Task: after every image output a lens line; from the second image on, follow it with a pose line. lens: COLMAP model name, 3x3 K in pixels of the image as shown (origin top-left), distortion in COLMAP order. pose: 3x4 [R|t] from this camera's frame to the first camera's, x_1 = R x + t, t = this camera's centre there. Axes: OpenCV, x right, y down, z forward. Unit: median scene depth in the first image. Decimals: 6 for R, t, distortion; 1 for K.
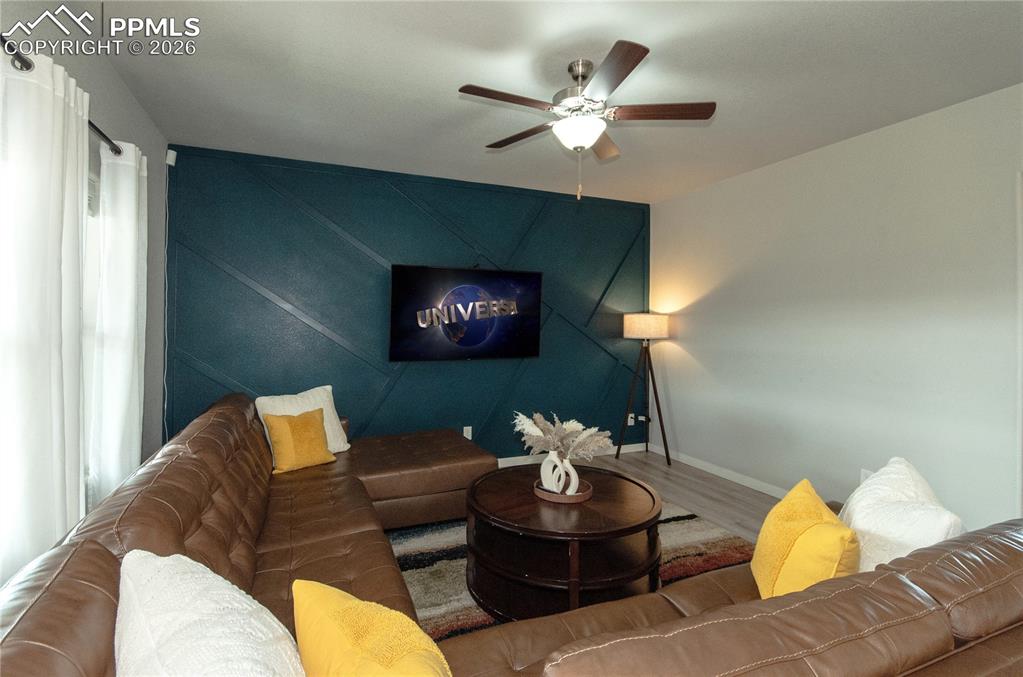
lens RADIAL K [[490.5, 0, 506.7], [0, 490.5, 324.4], [0, 0, 1]] dist [-0.001905, -0.000468]
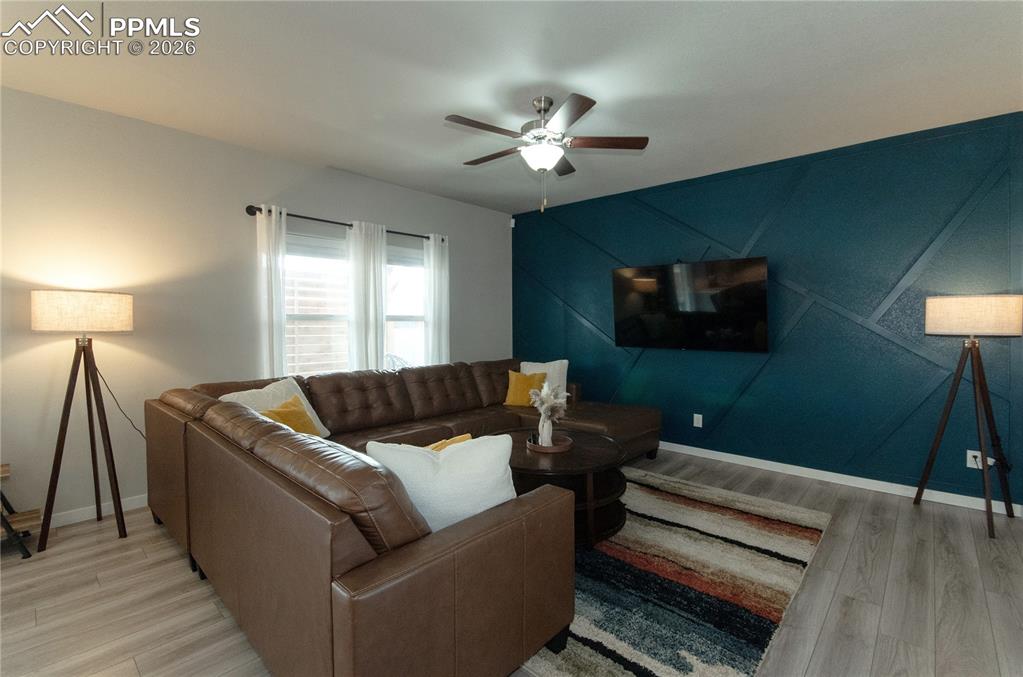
lens RADIAL K [[457.9, 0, 517.0], [0, 457.9, 330.3], [0, 0, 1]] dist [0.000160, -0.000192]
pose [[0.446095, 0.010633, -0.894922, 1.157757], [0.001021, 0.999923, 0.012389, 0.032085], [0.894985, -0.006440, 0.446050, 0.416663]]
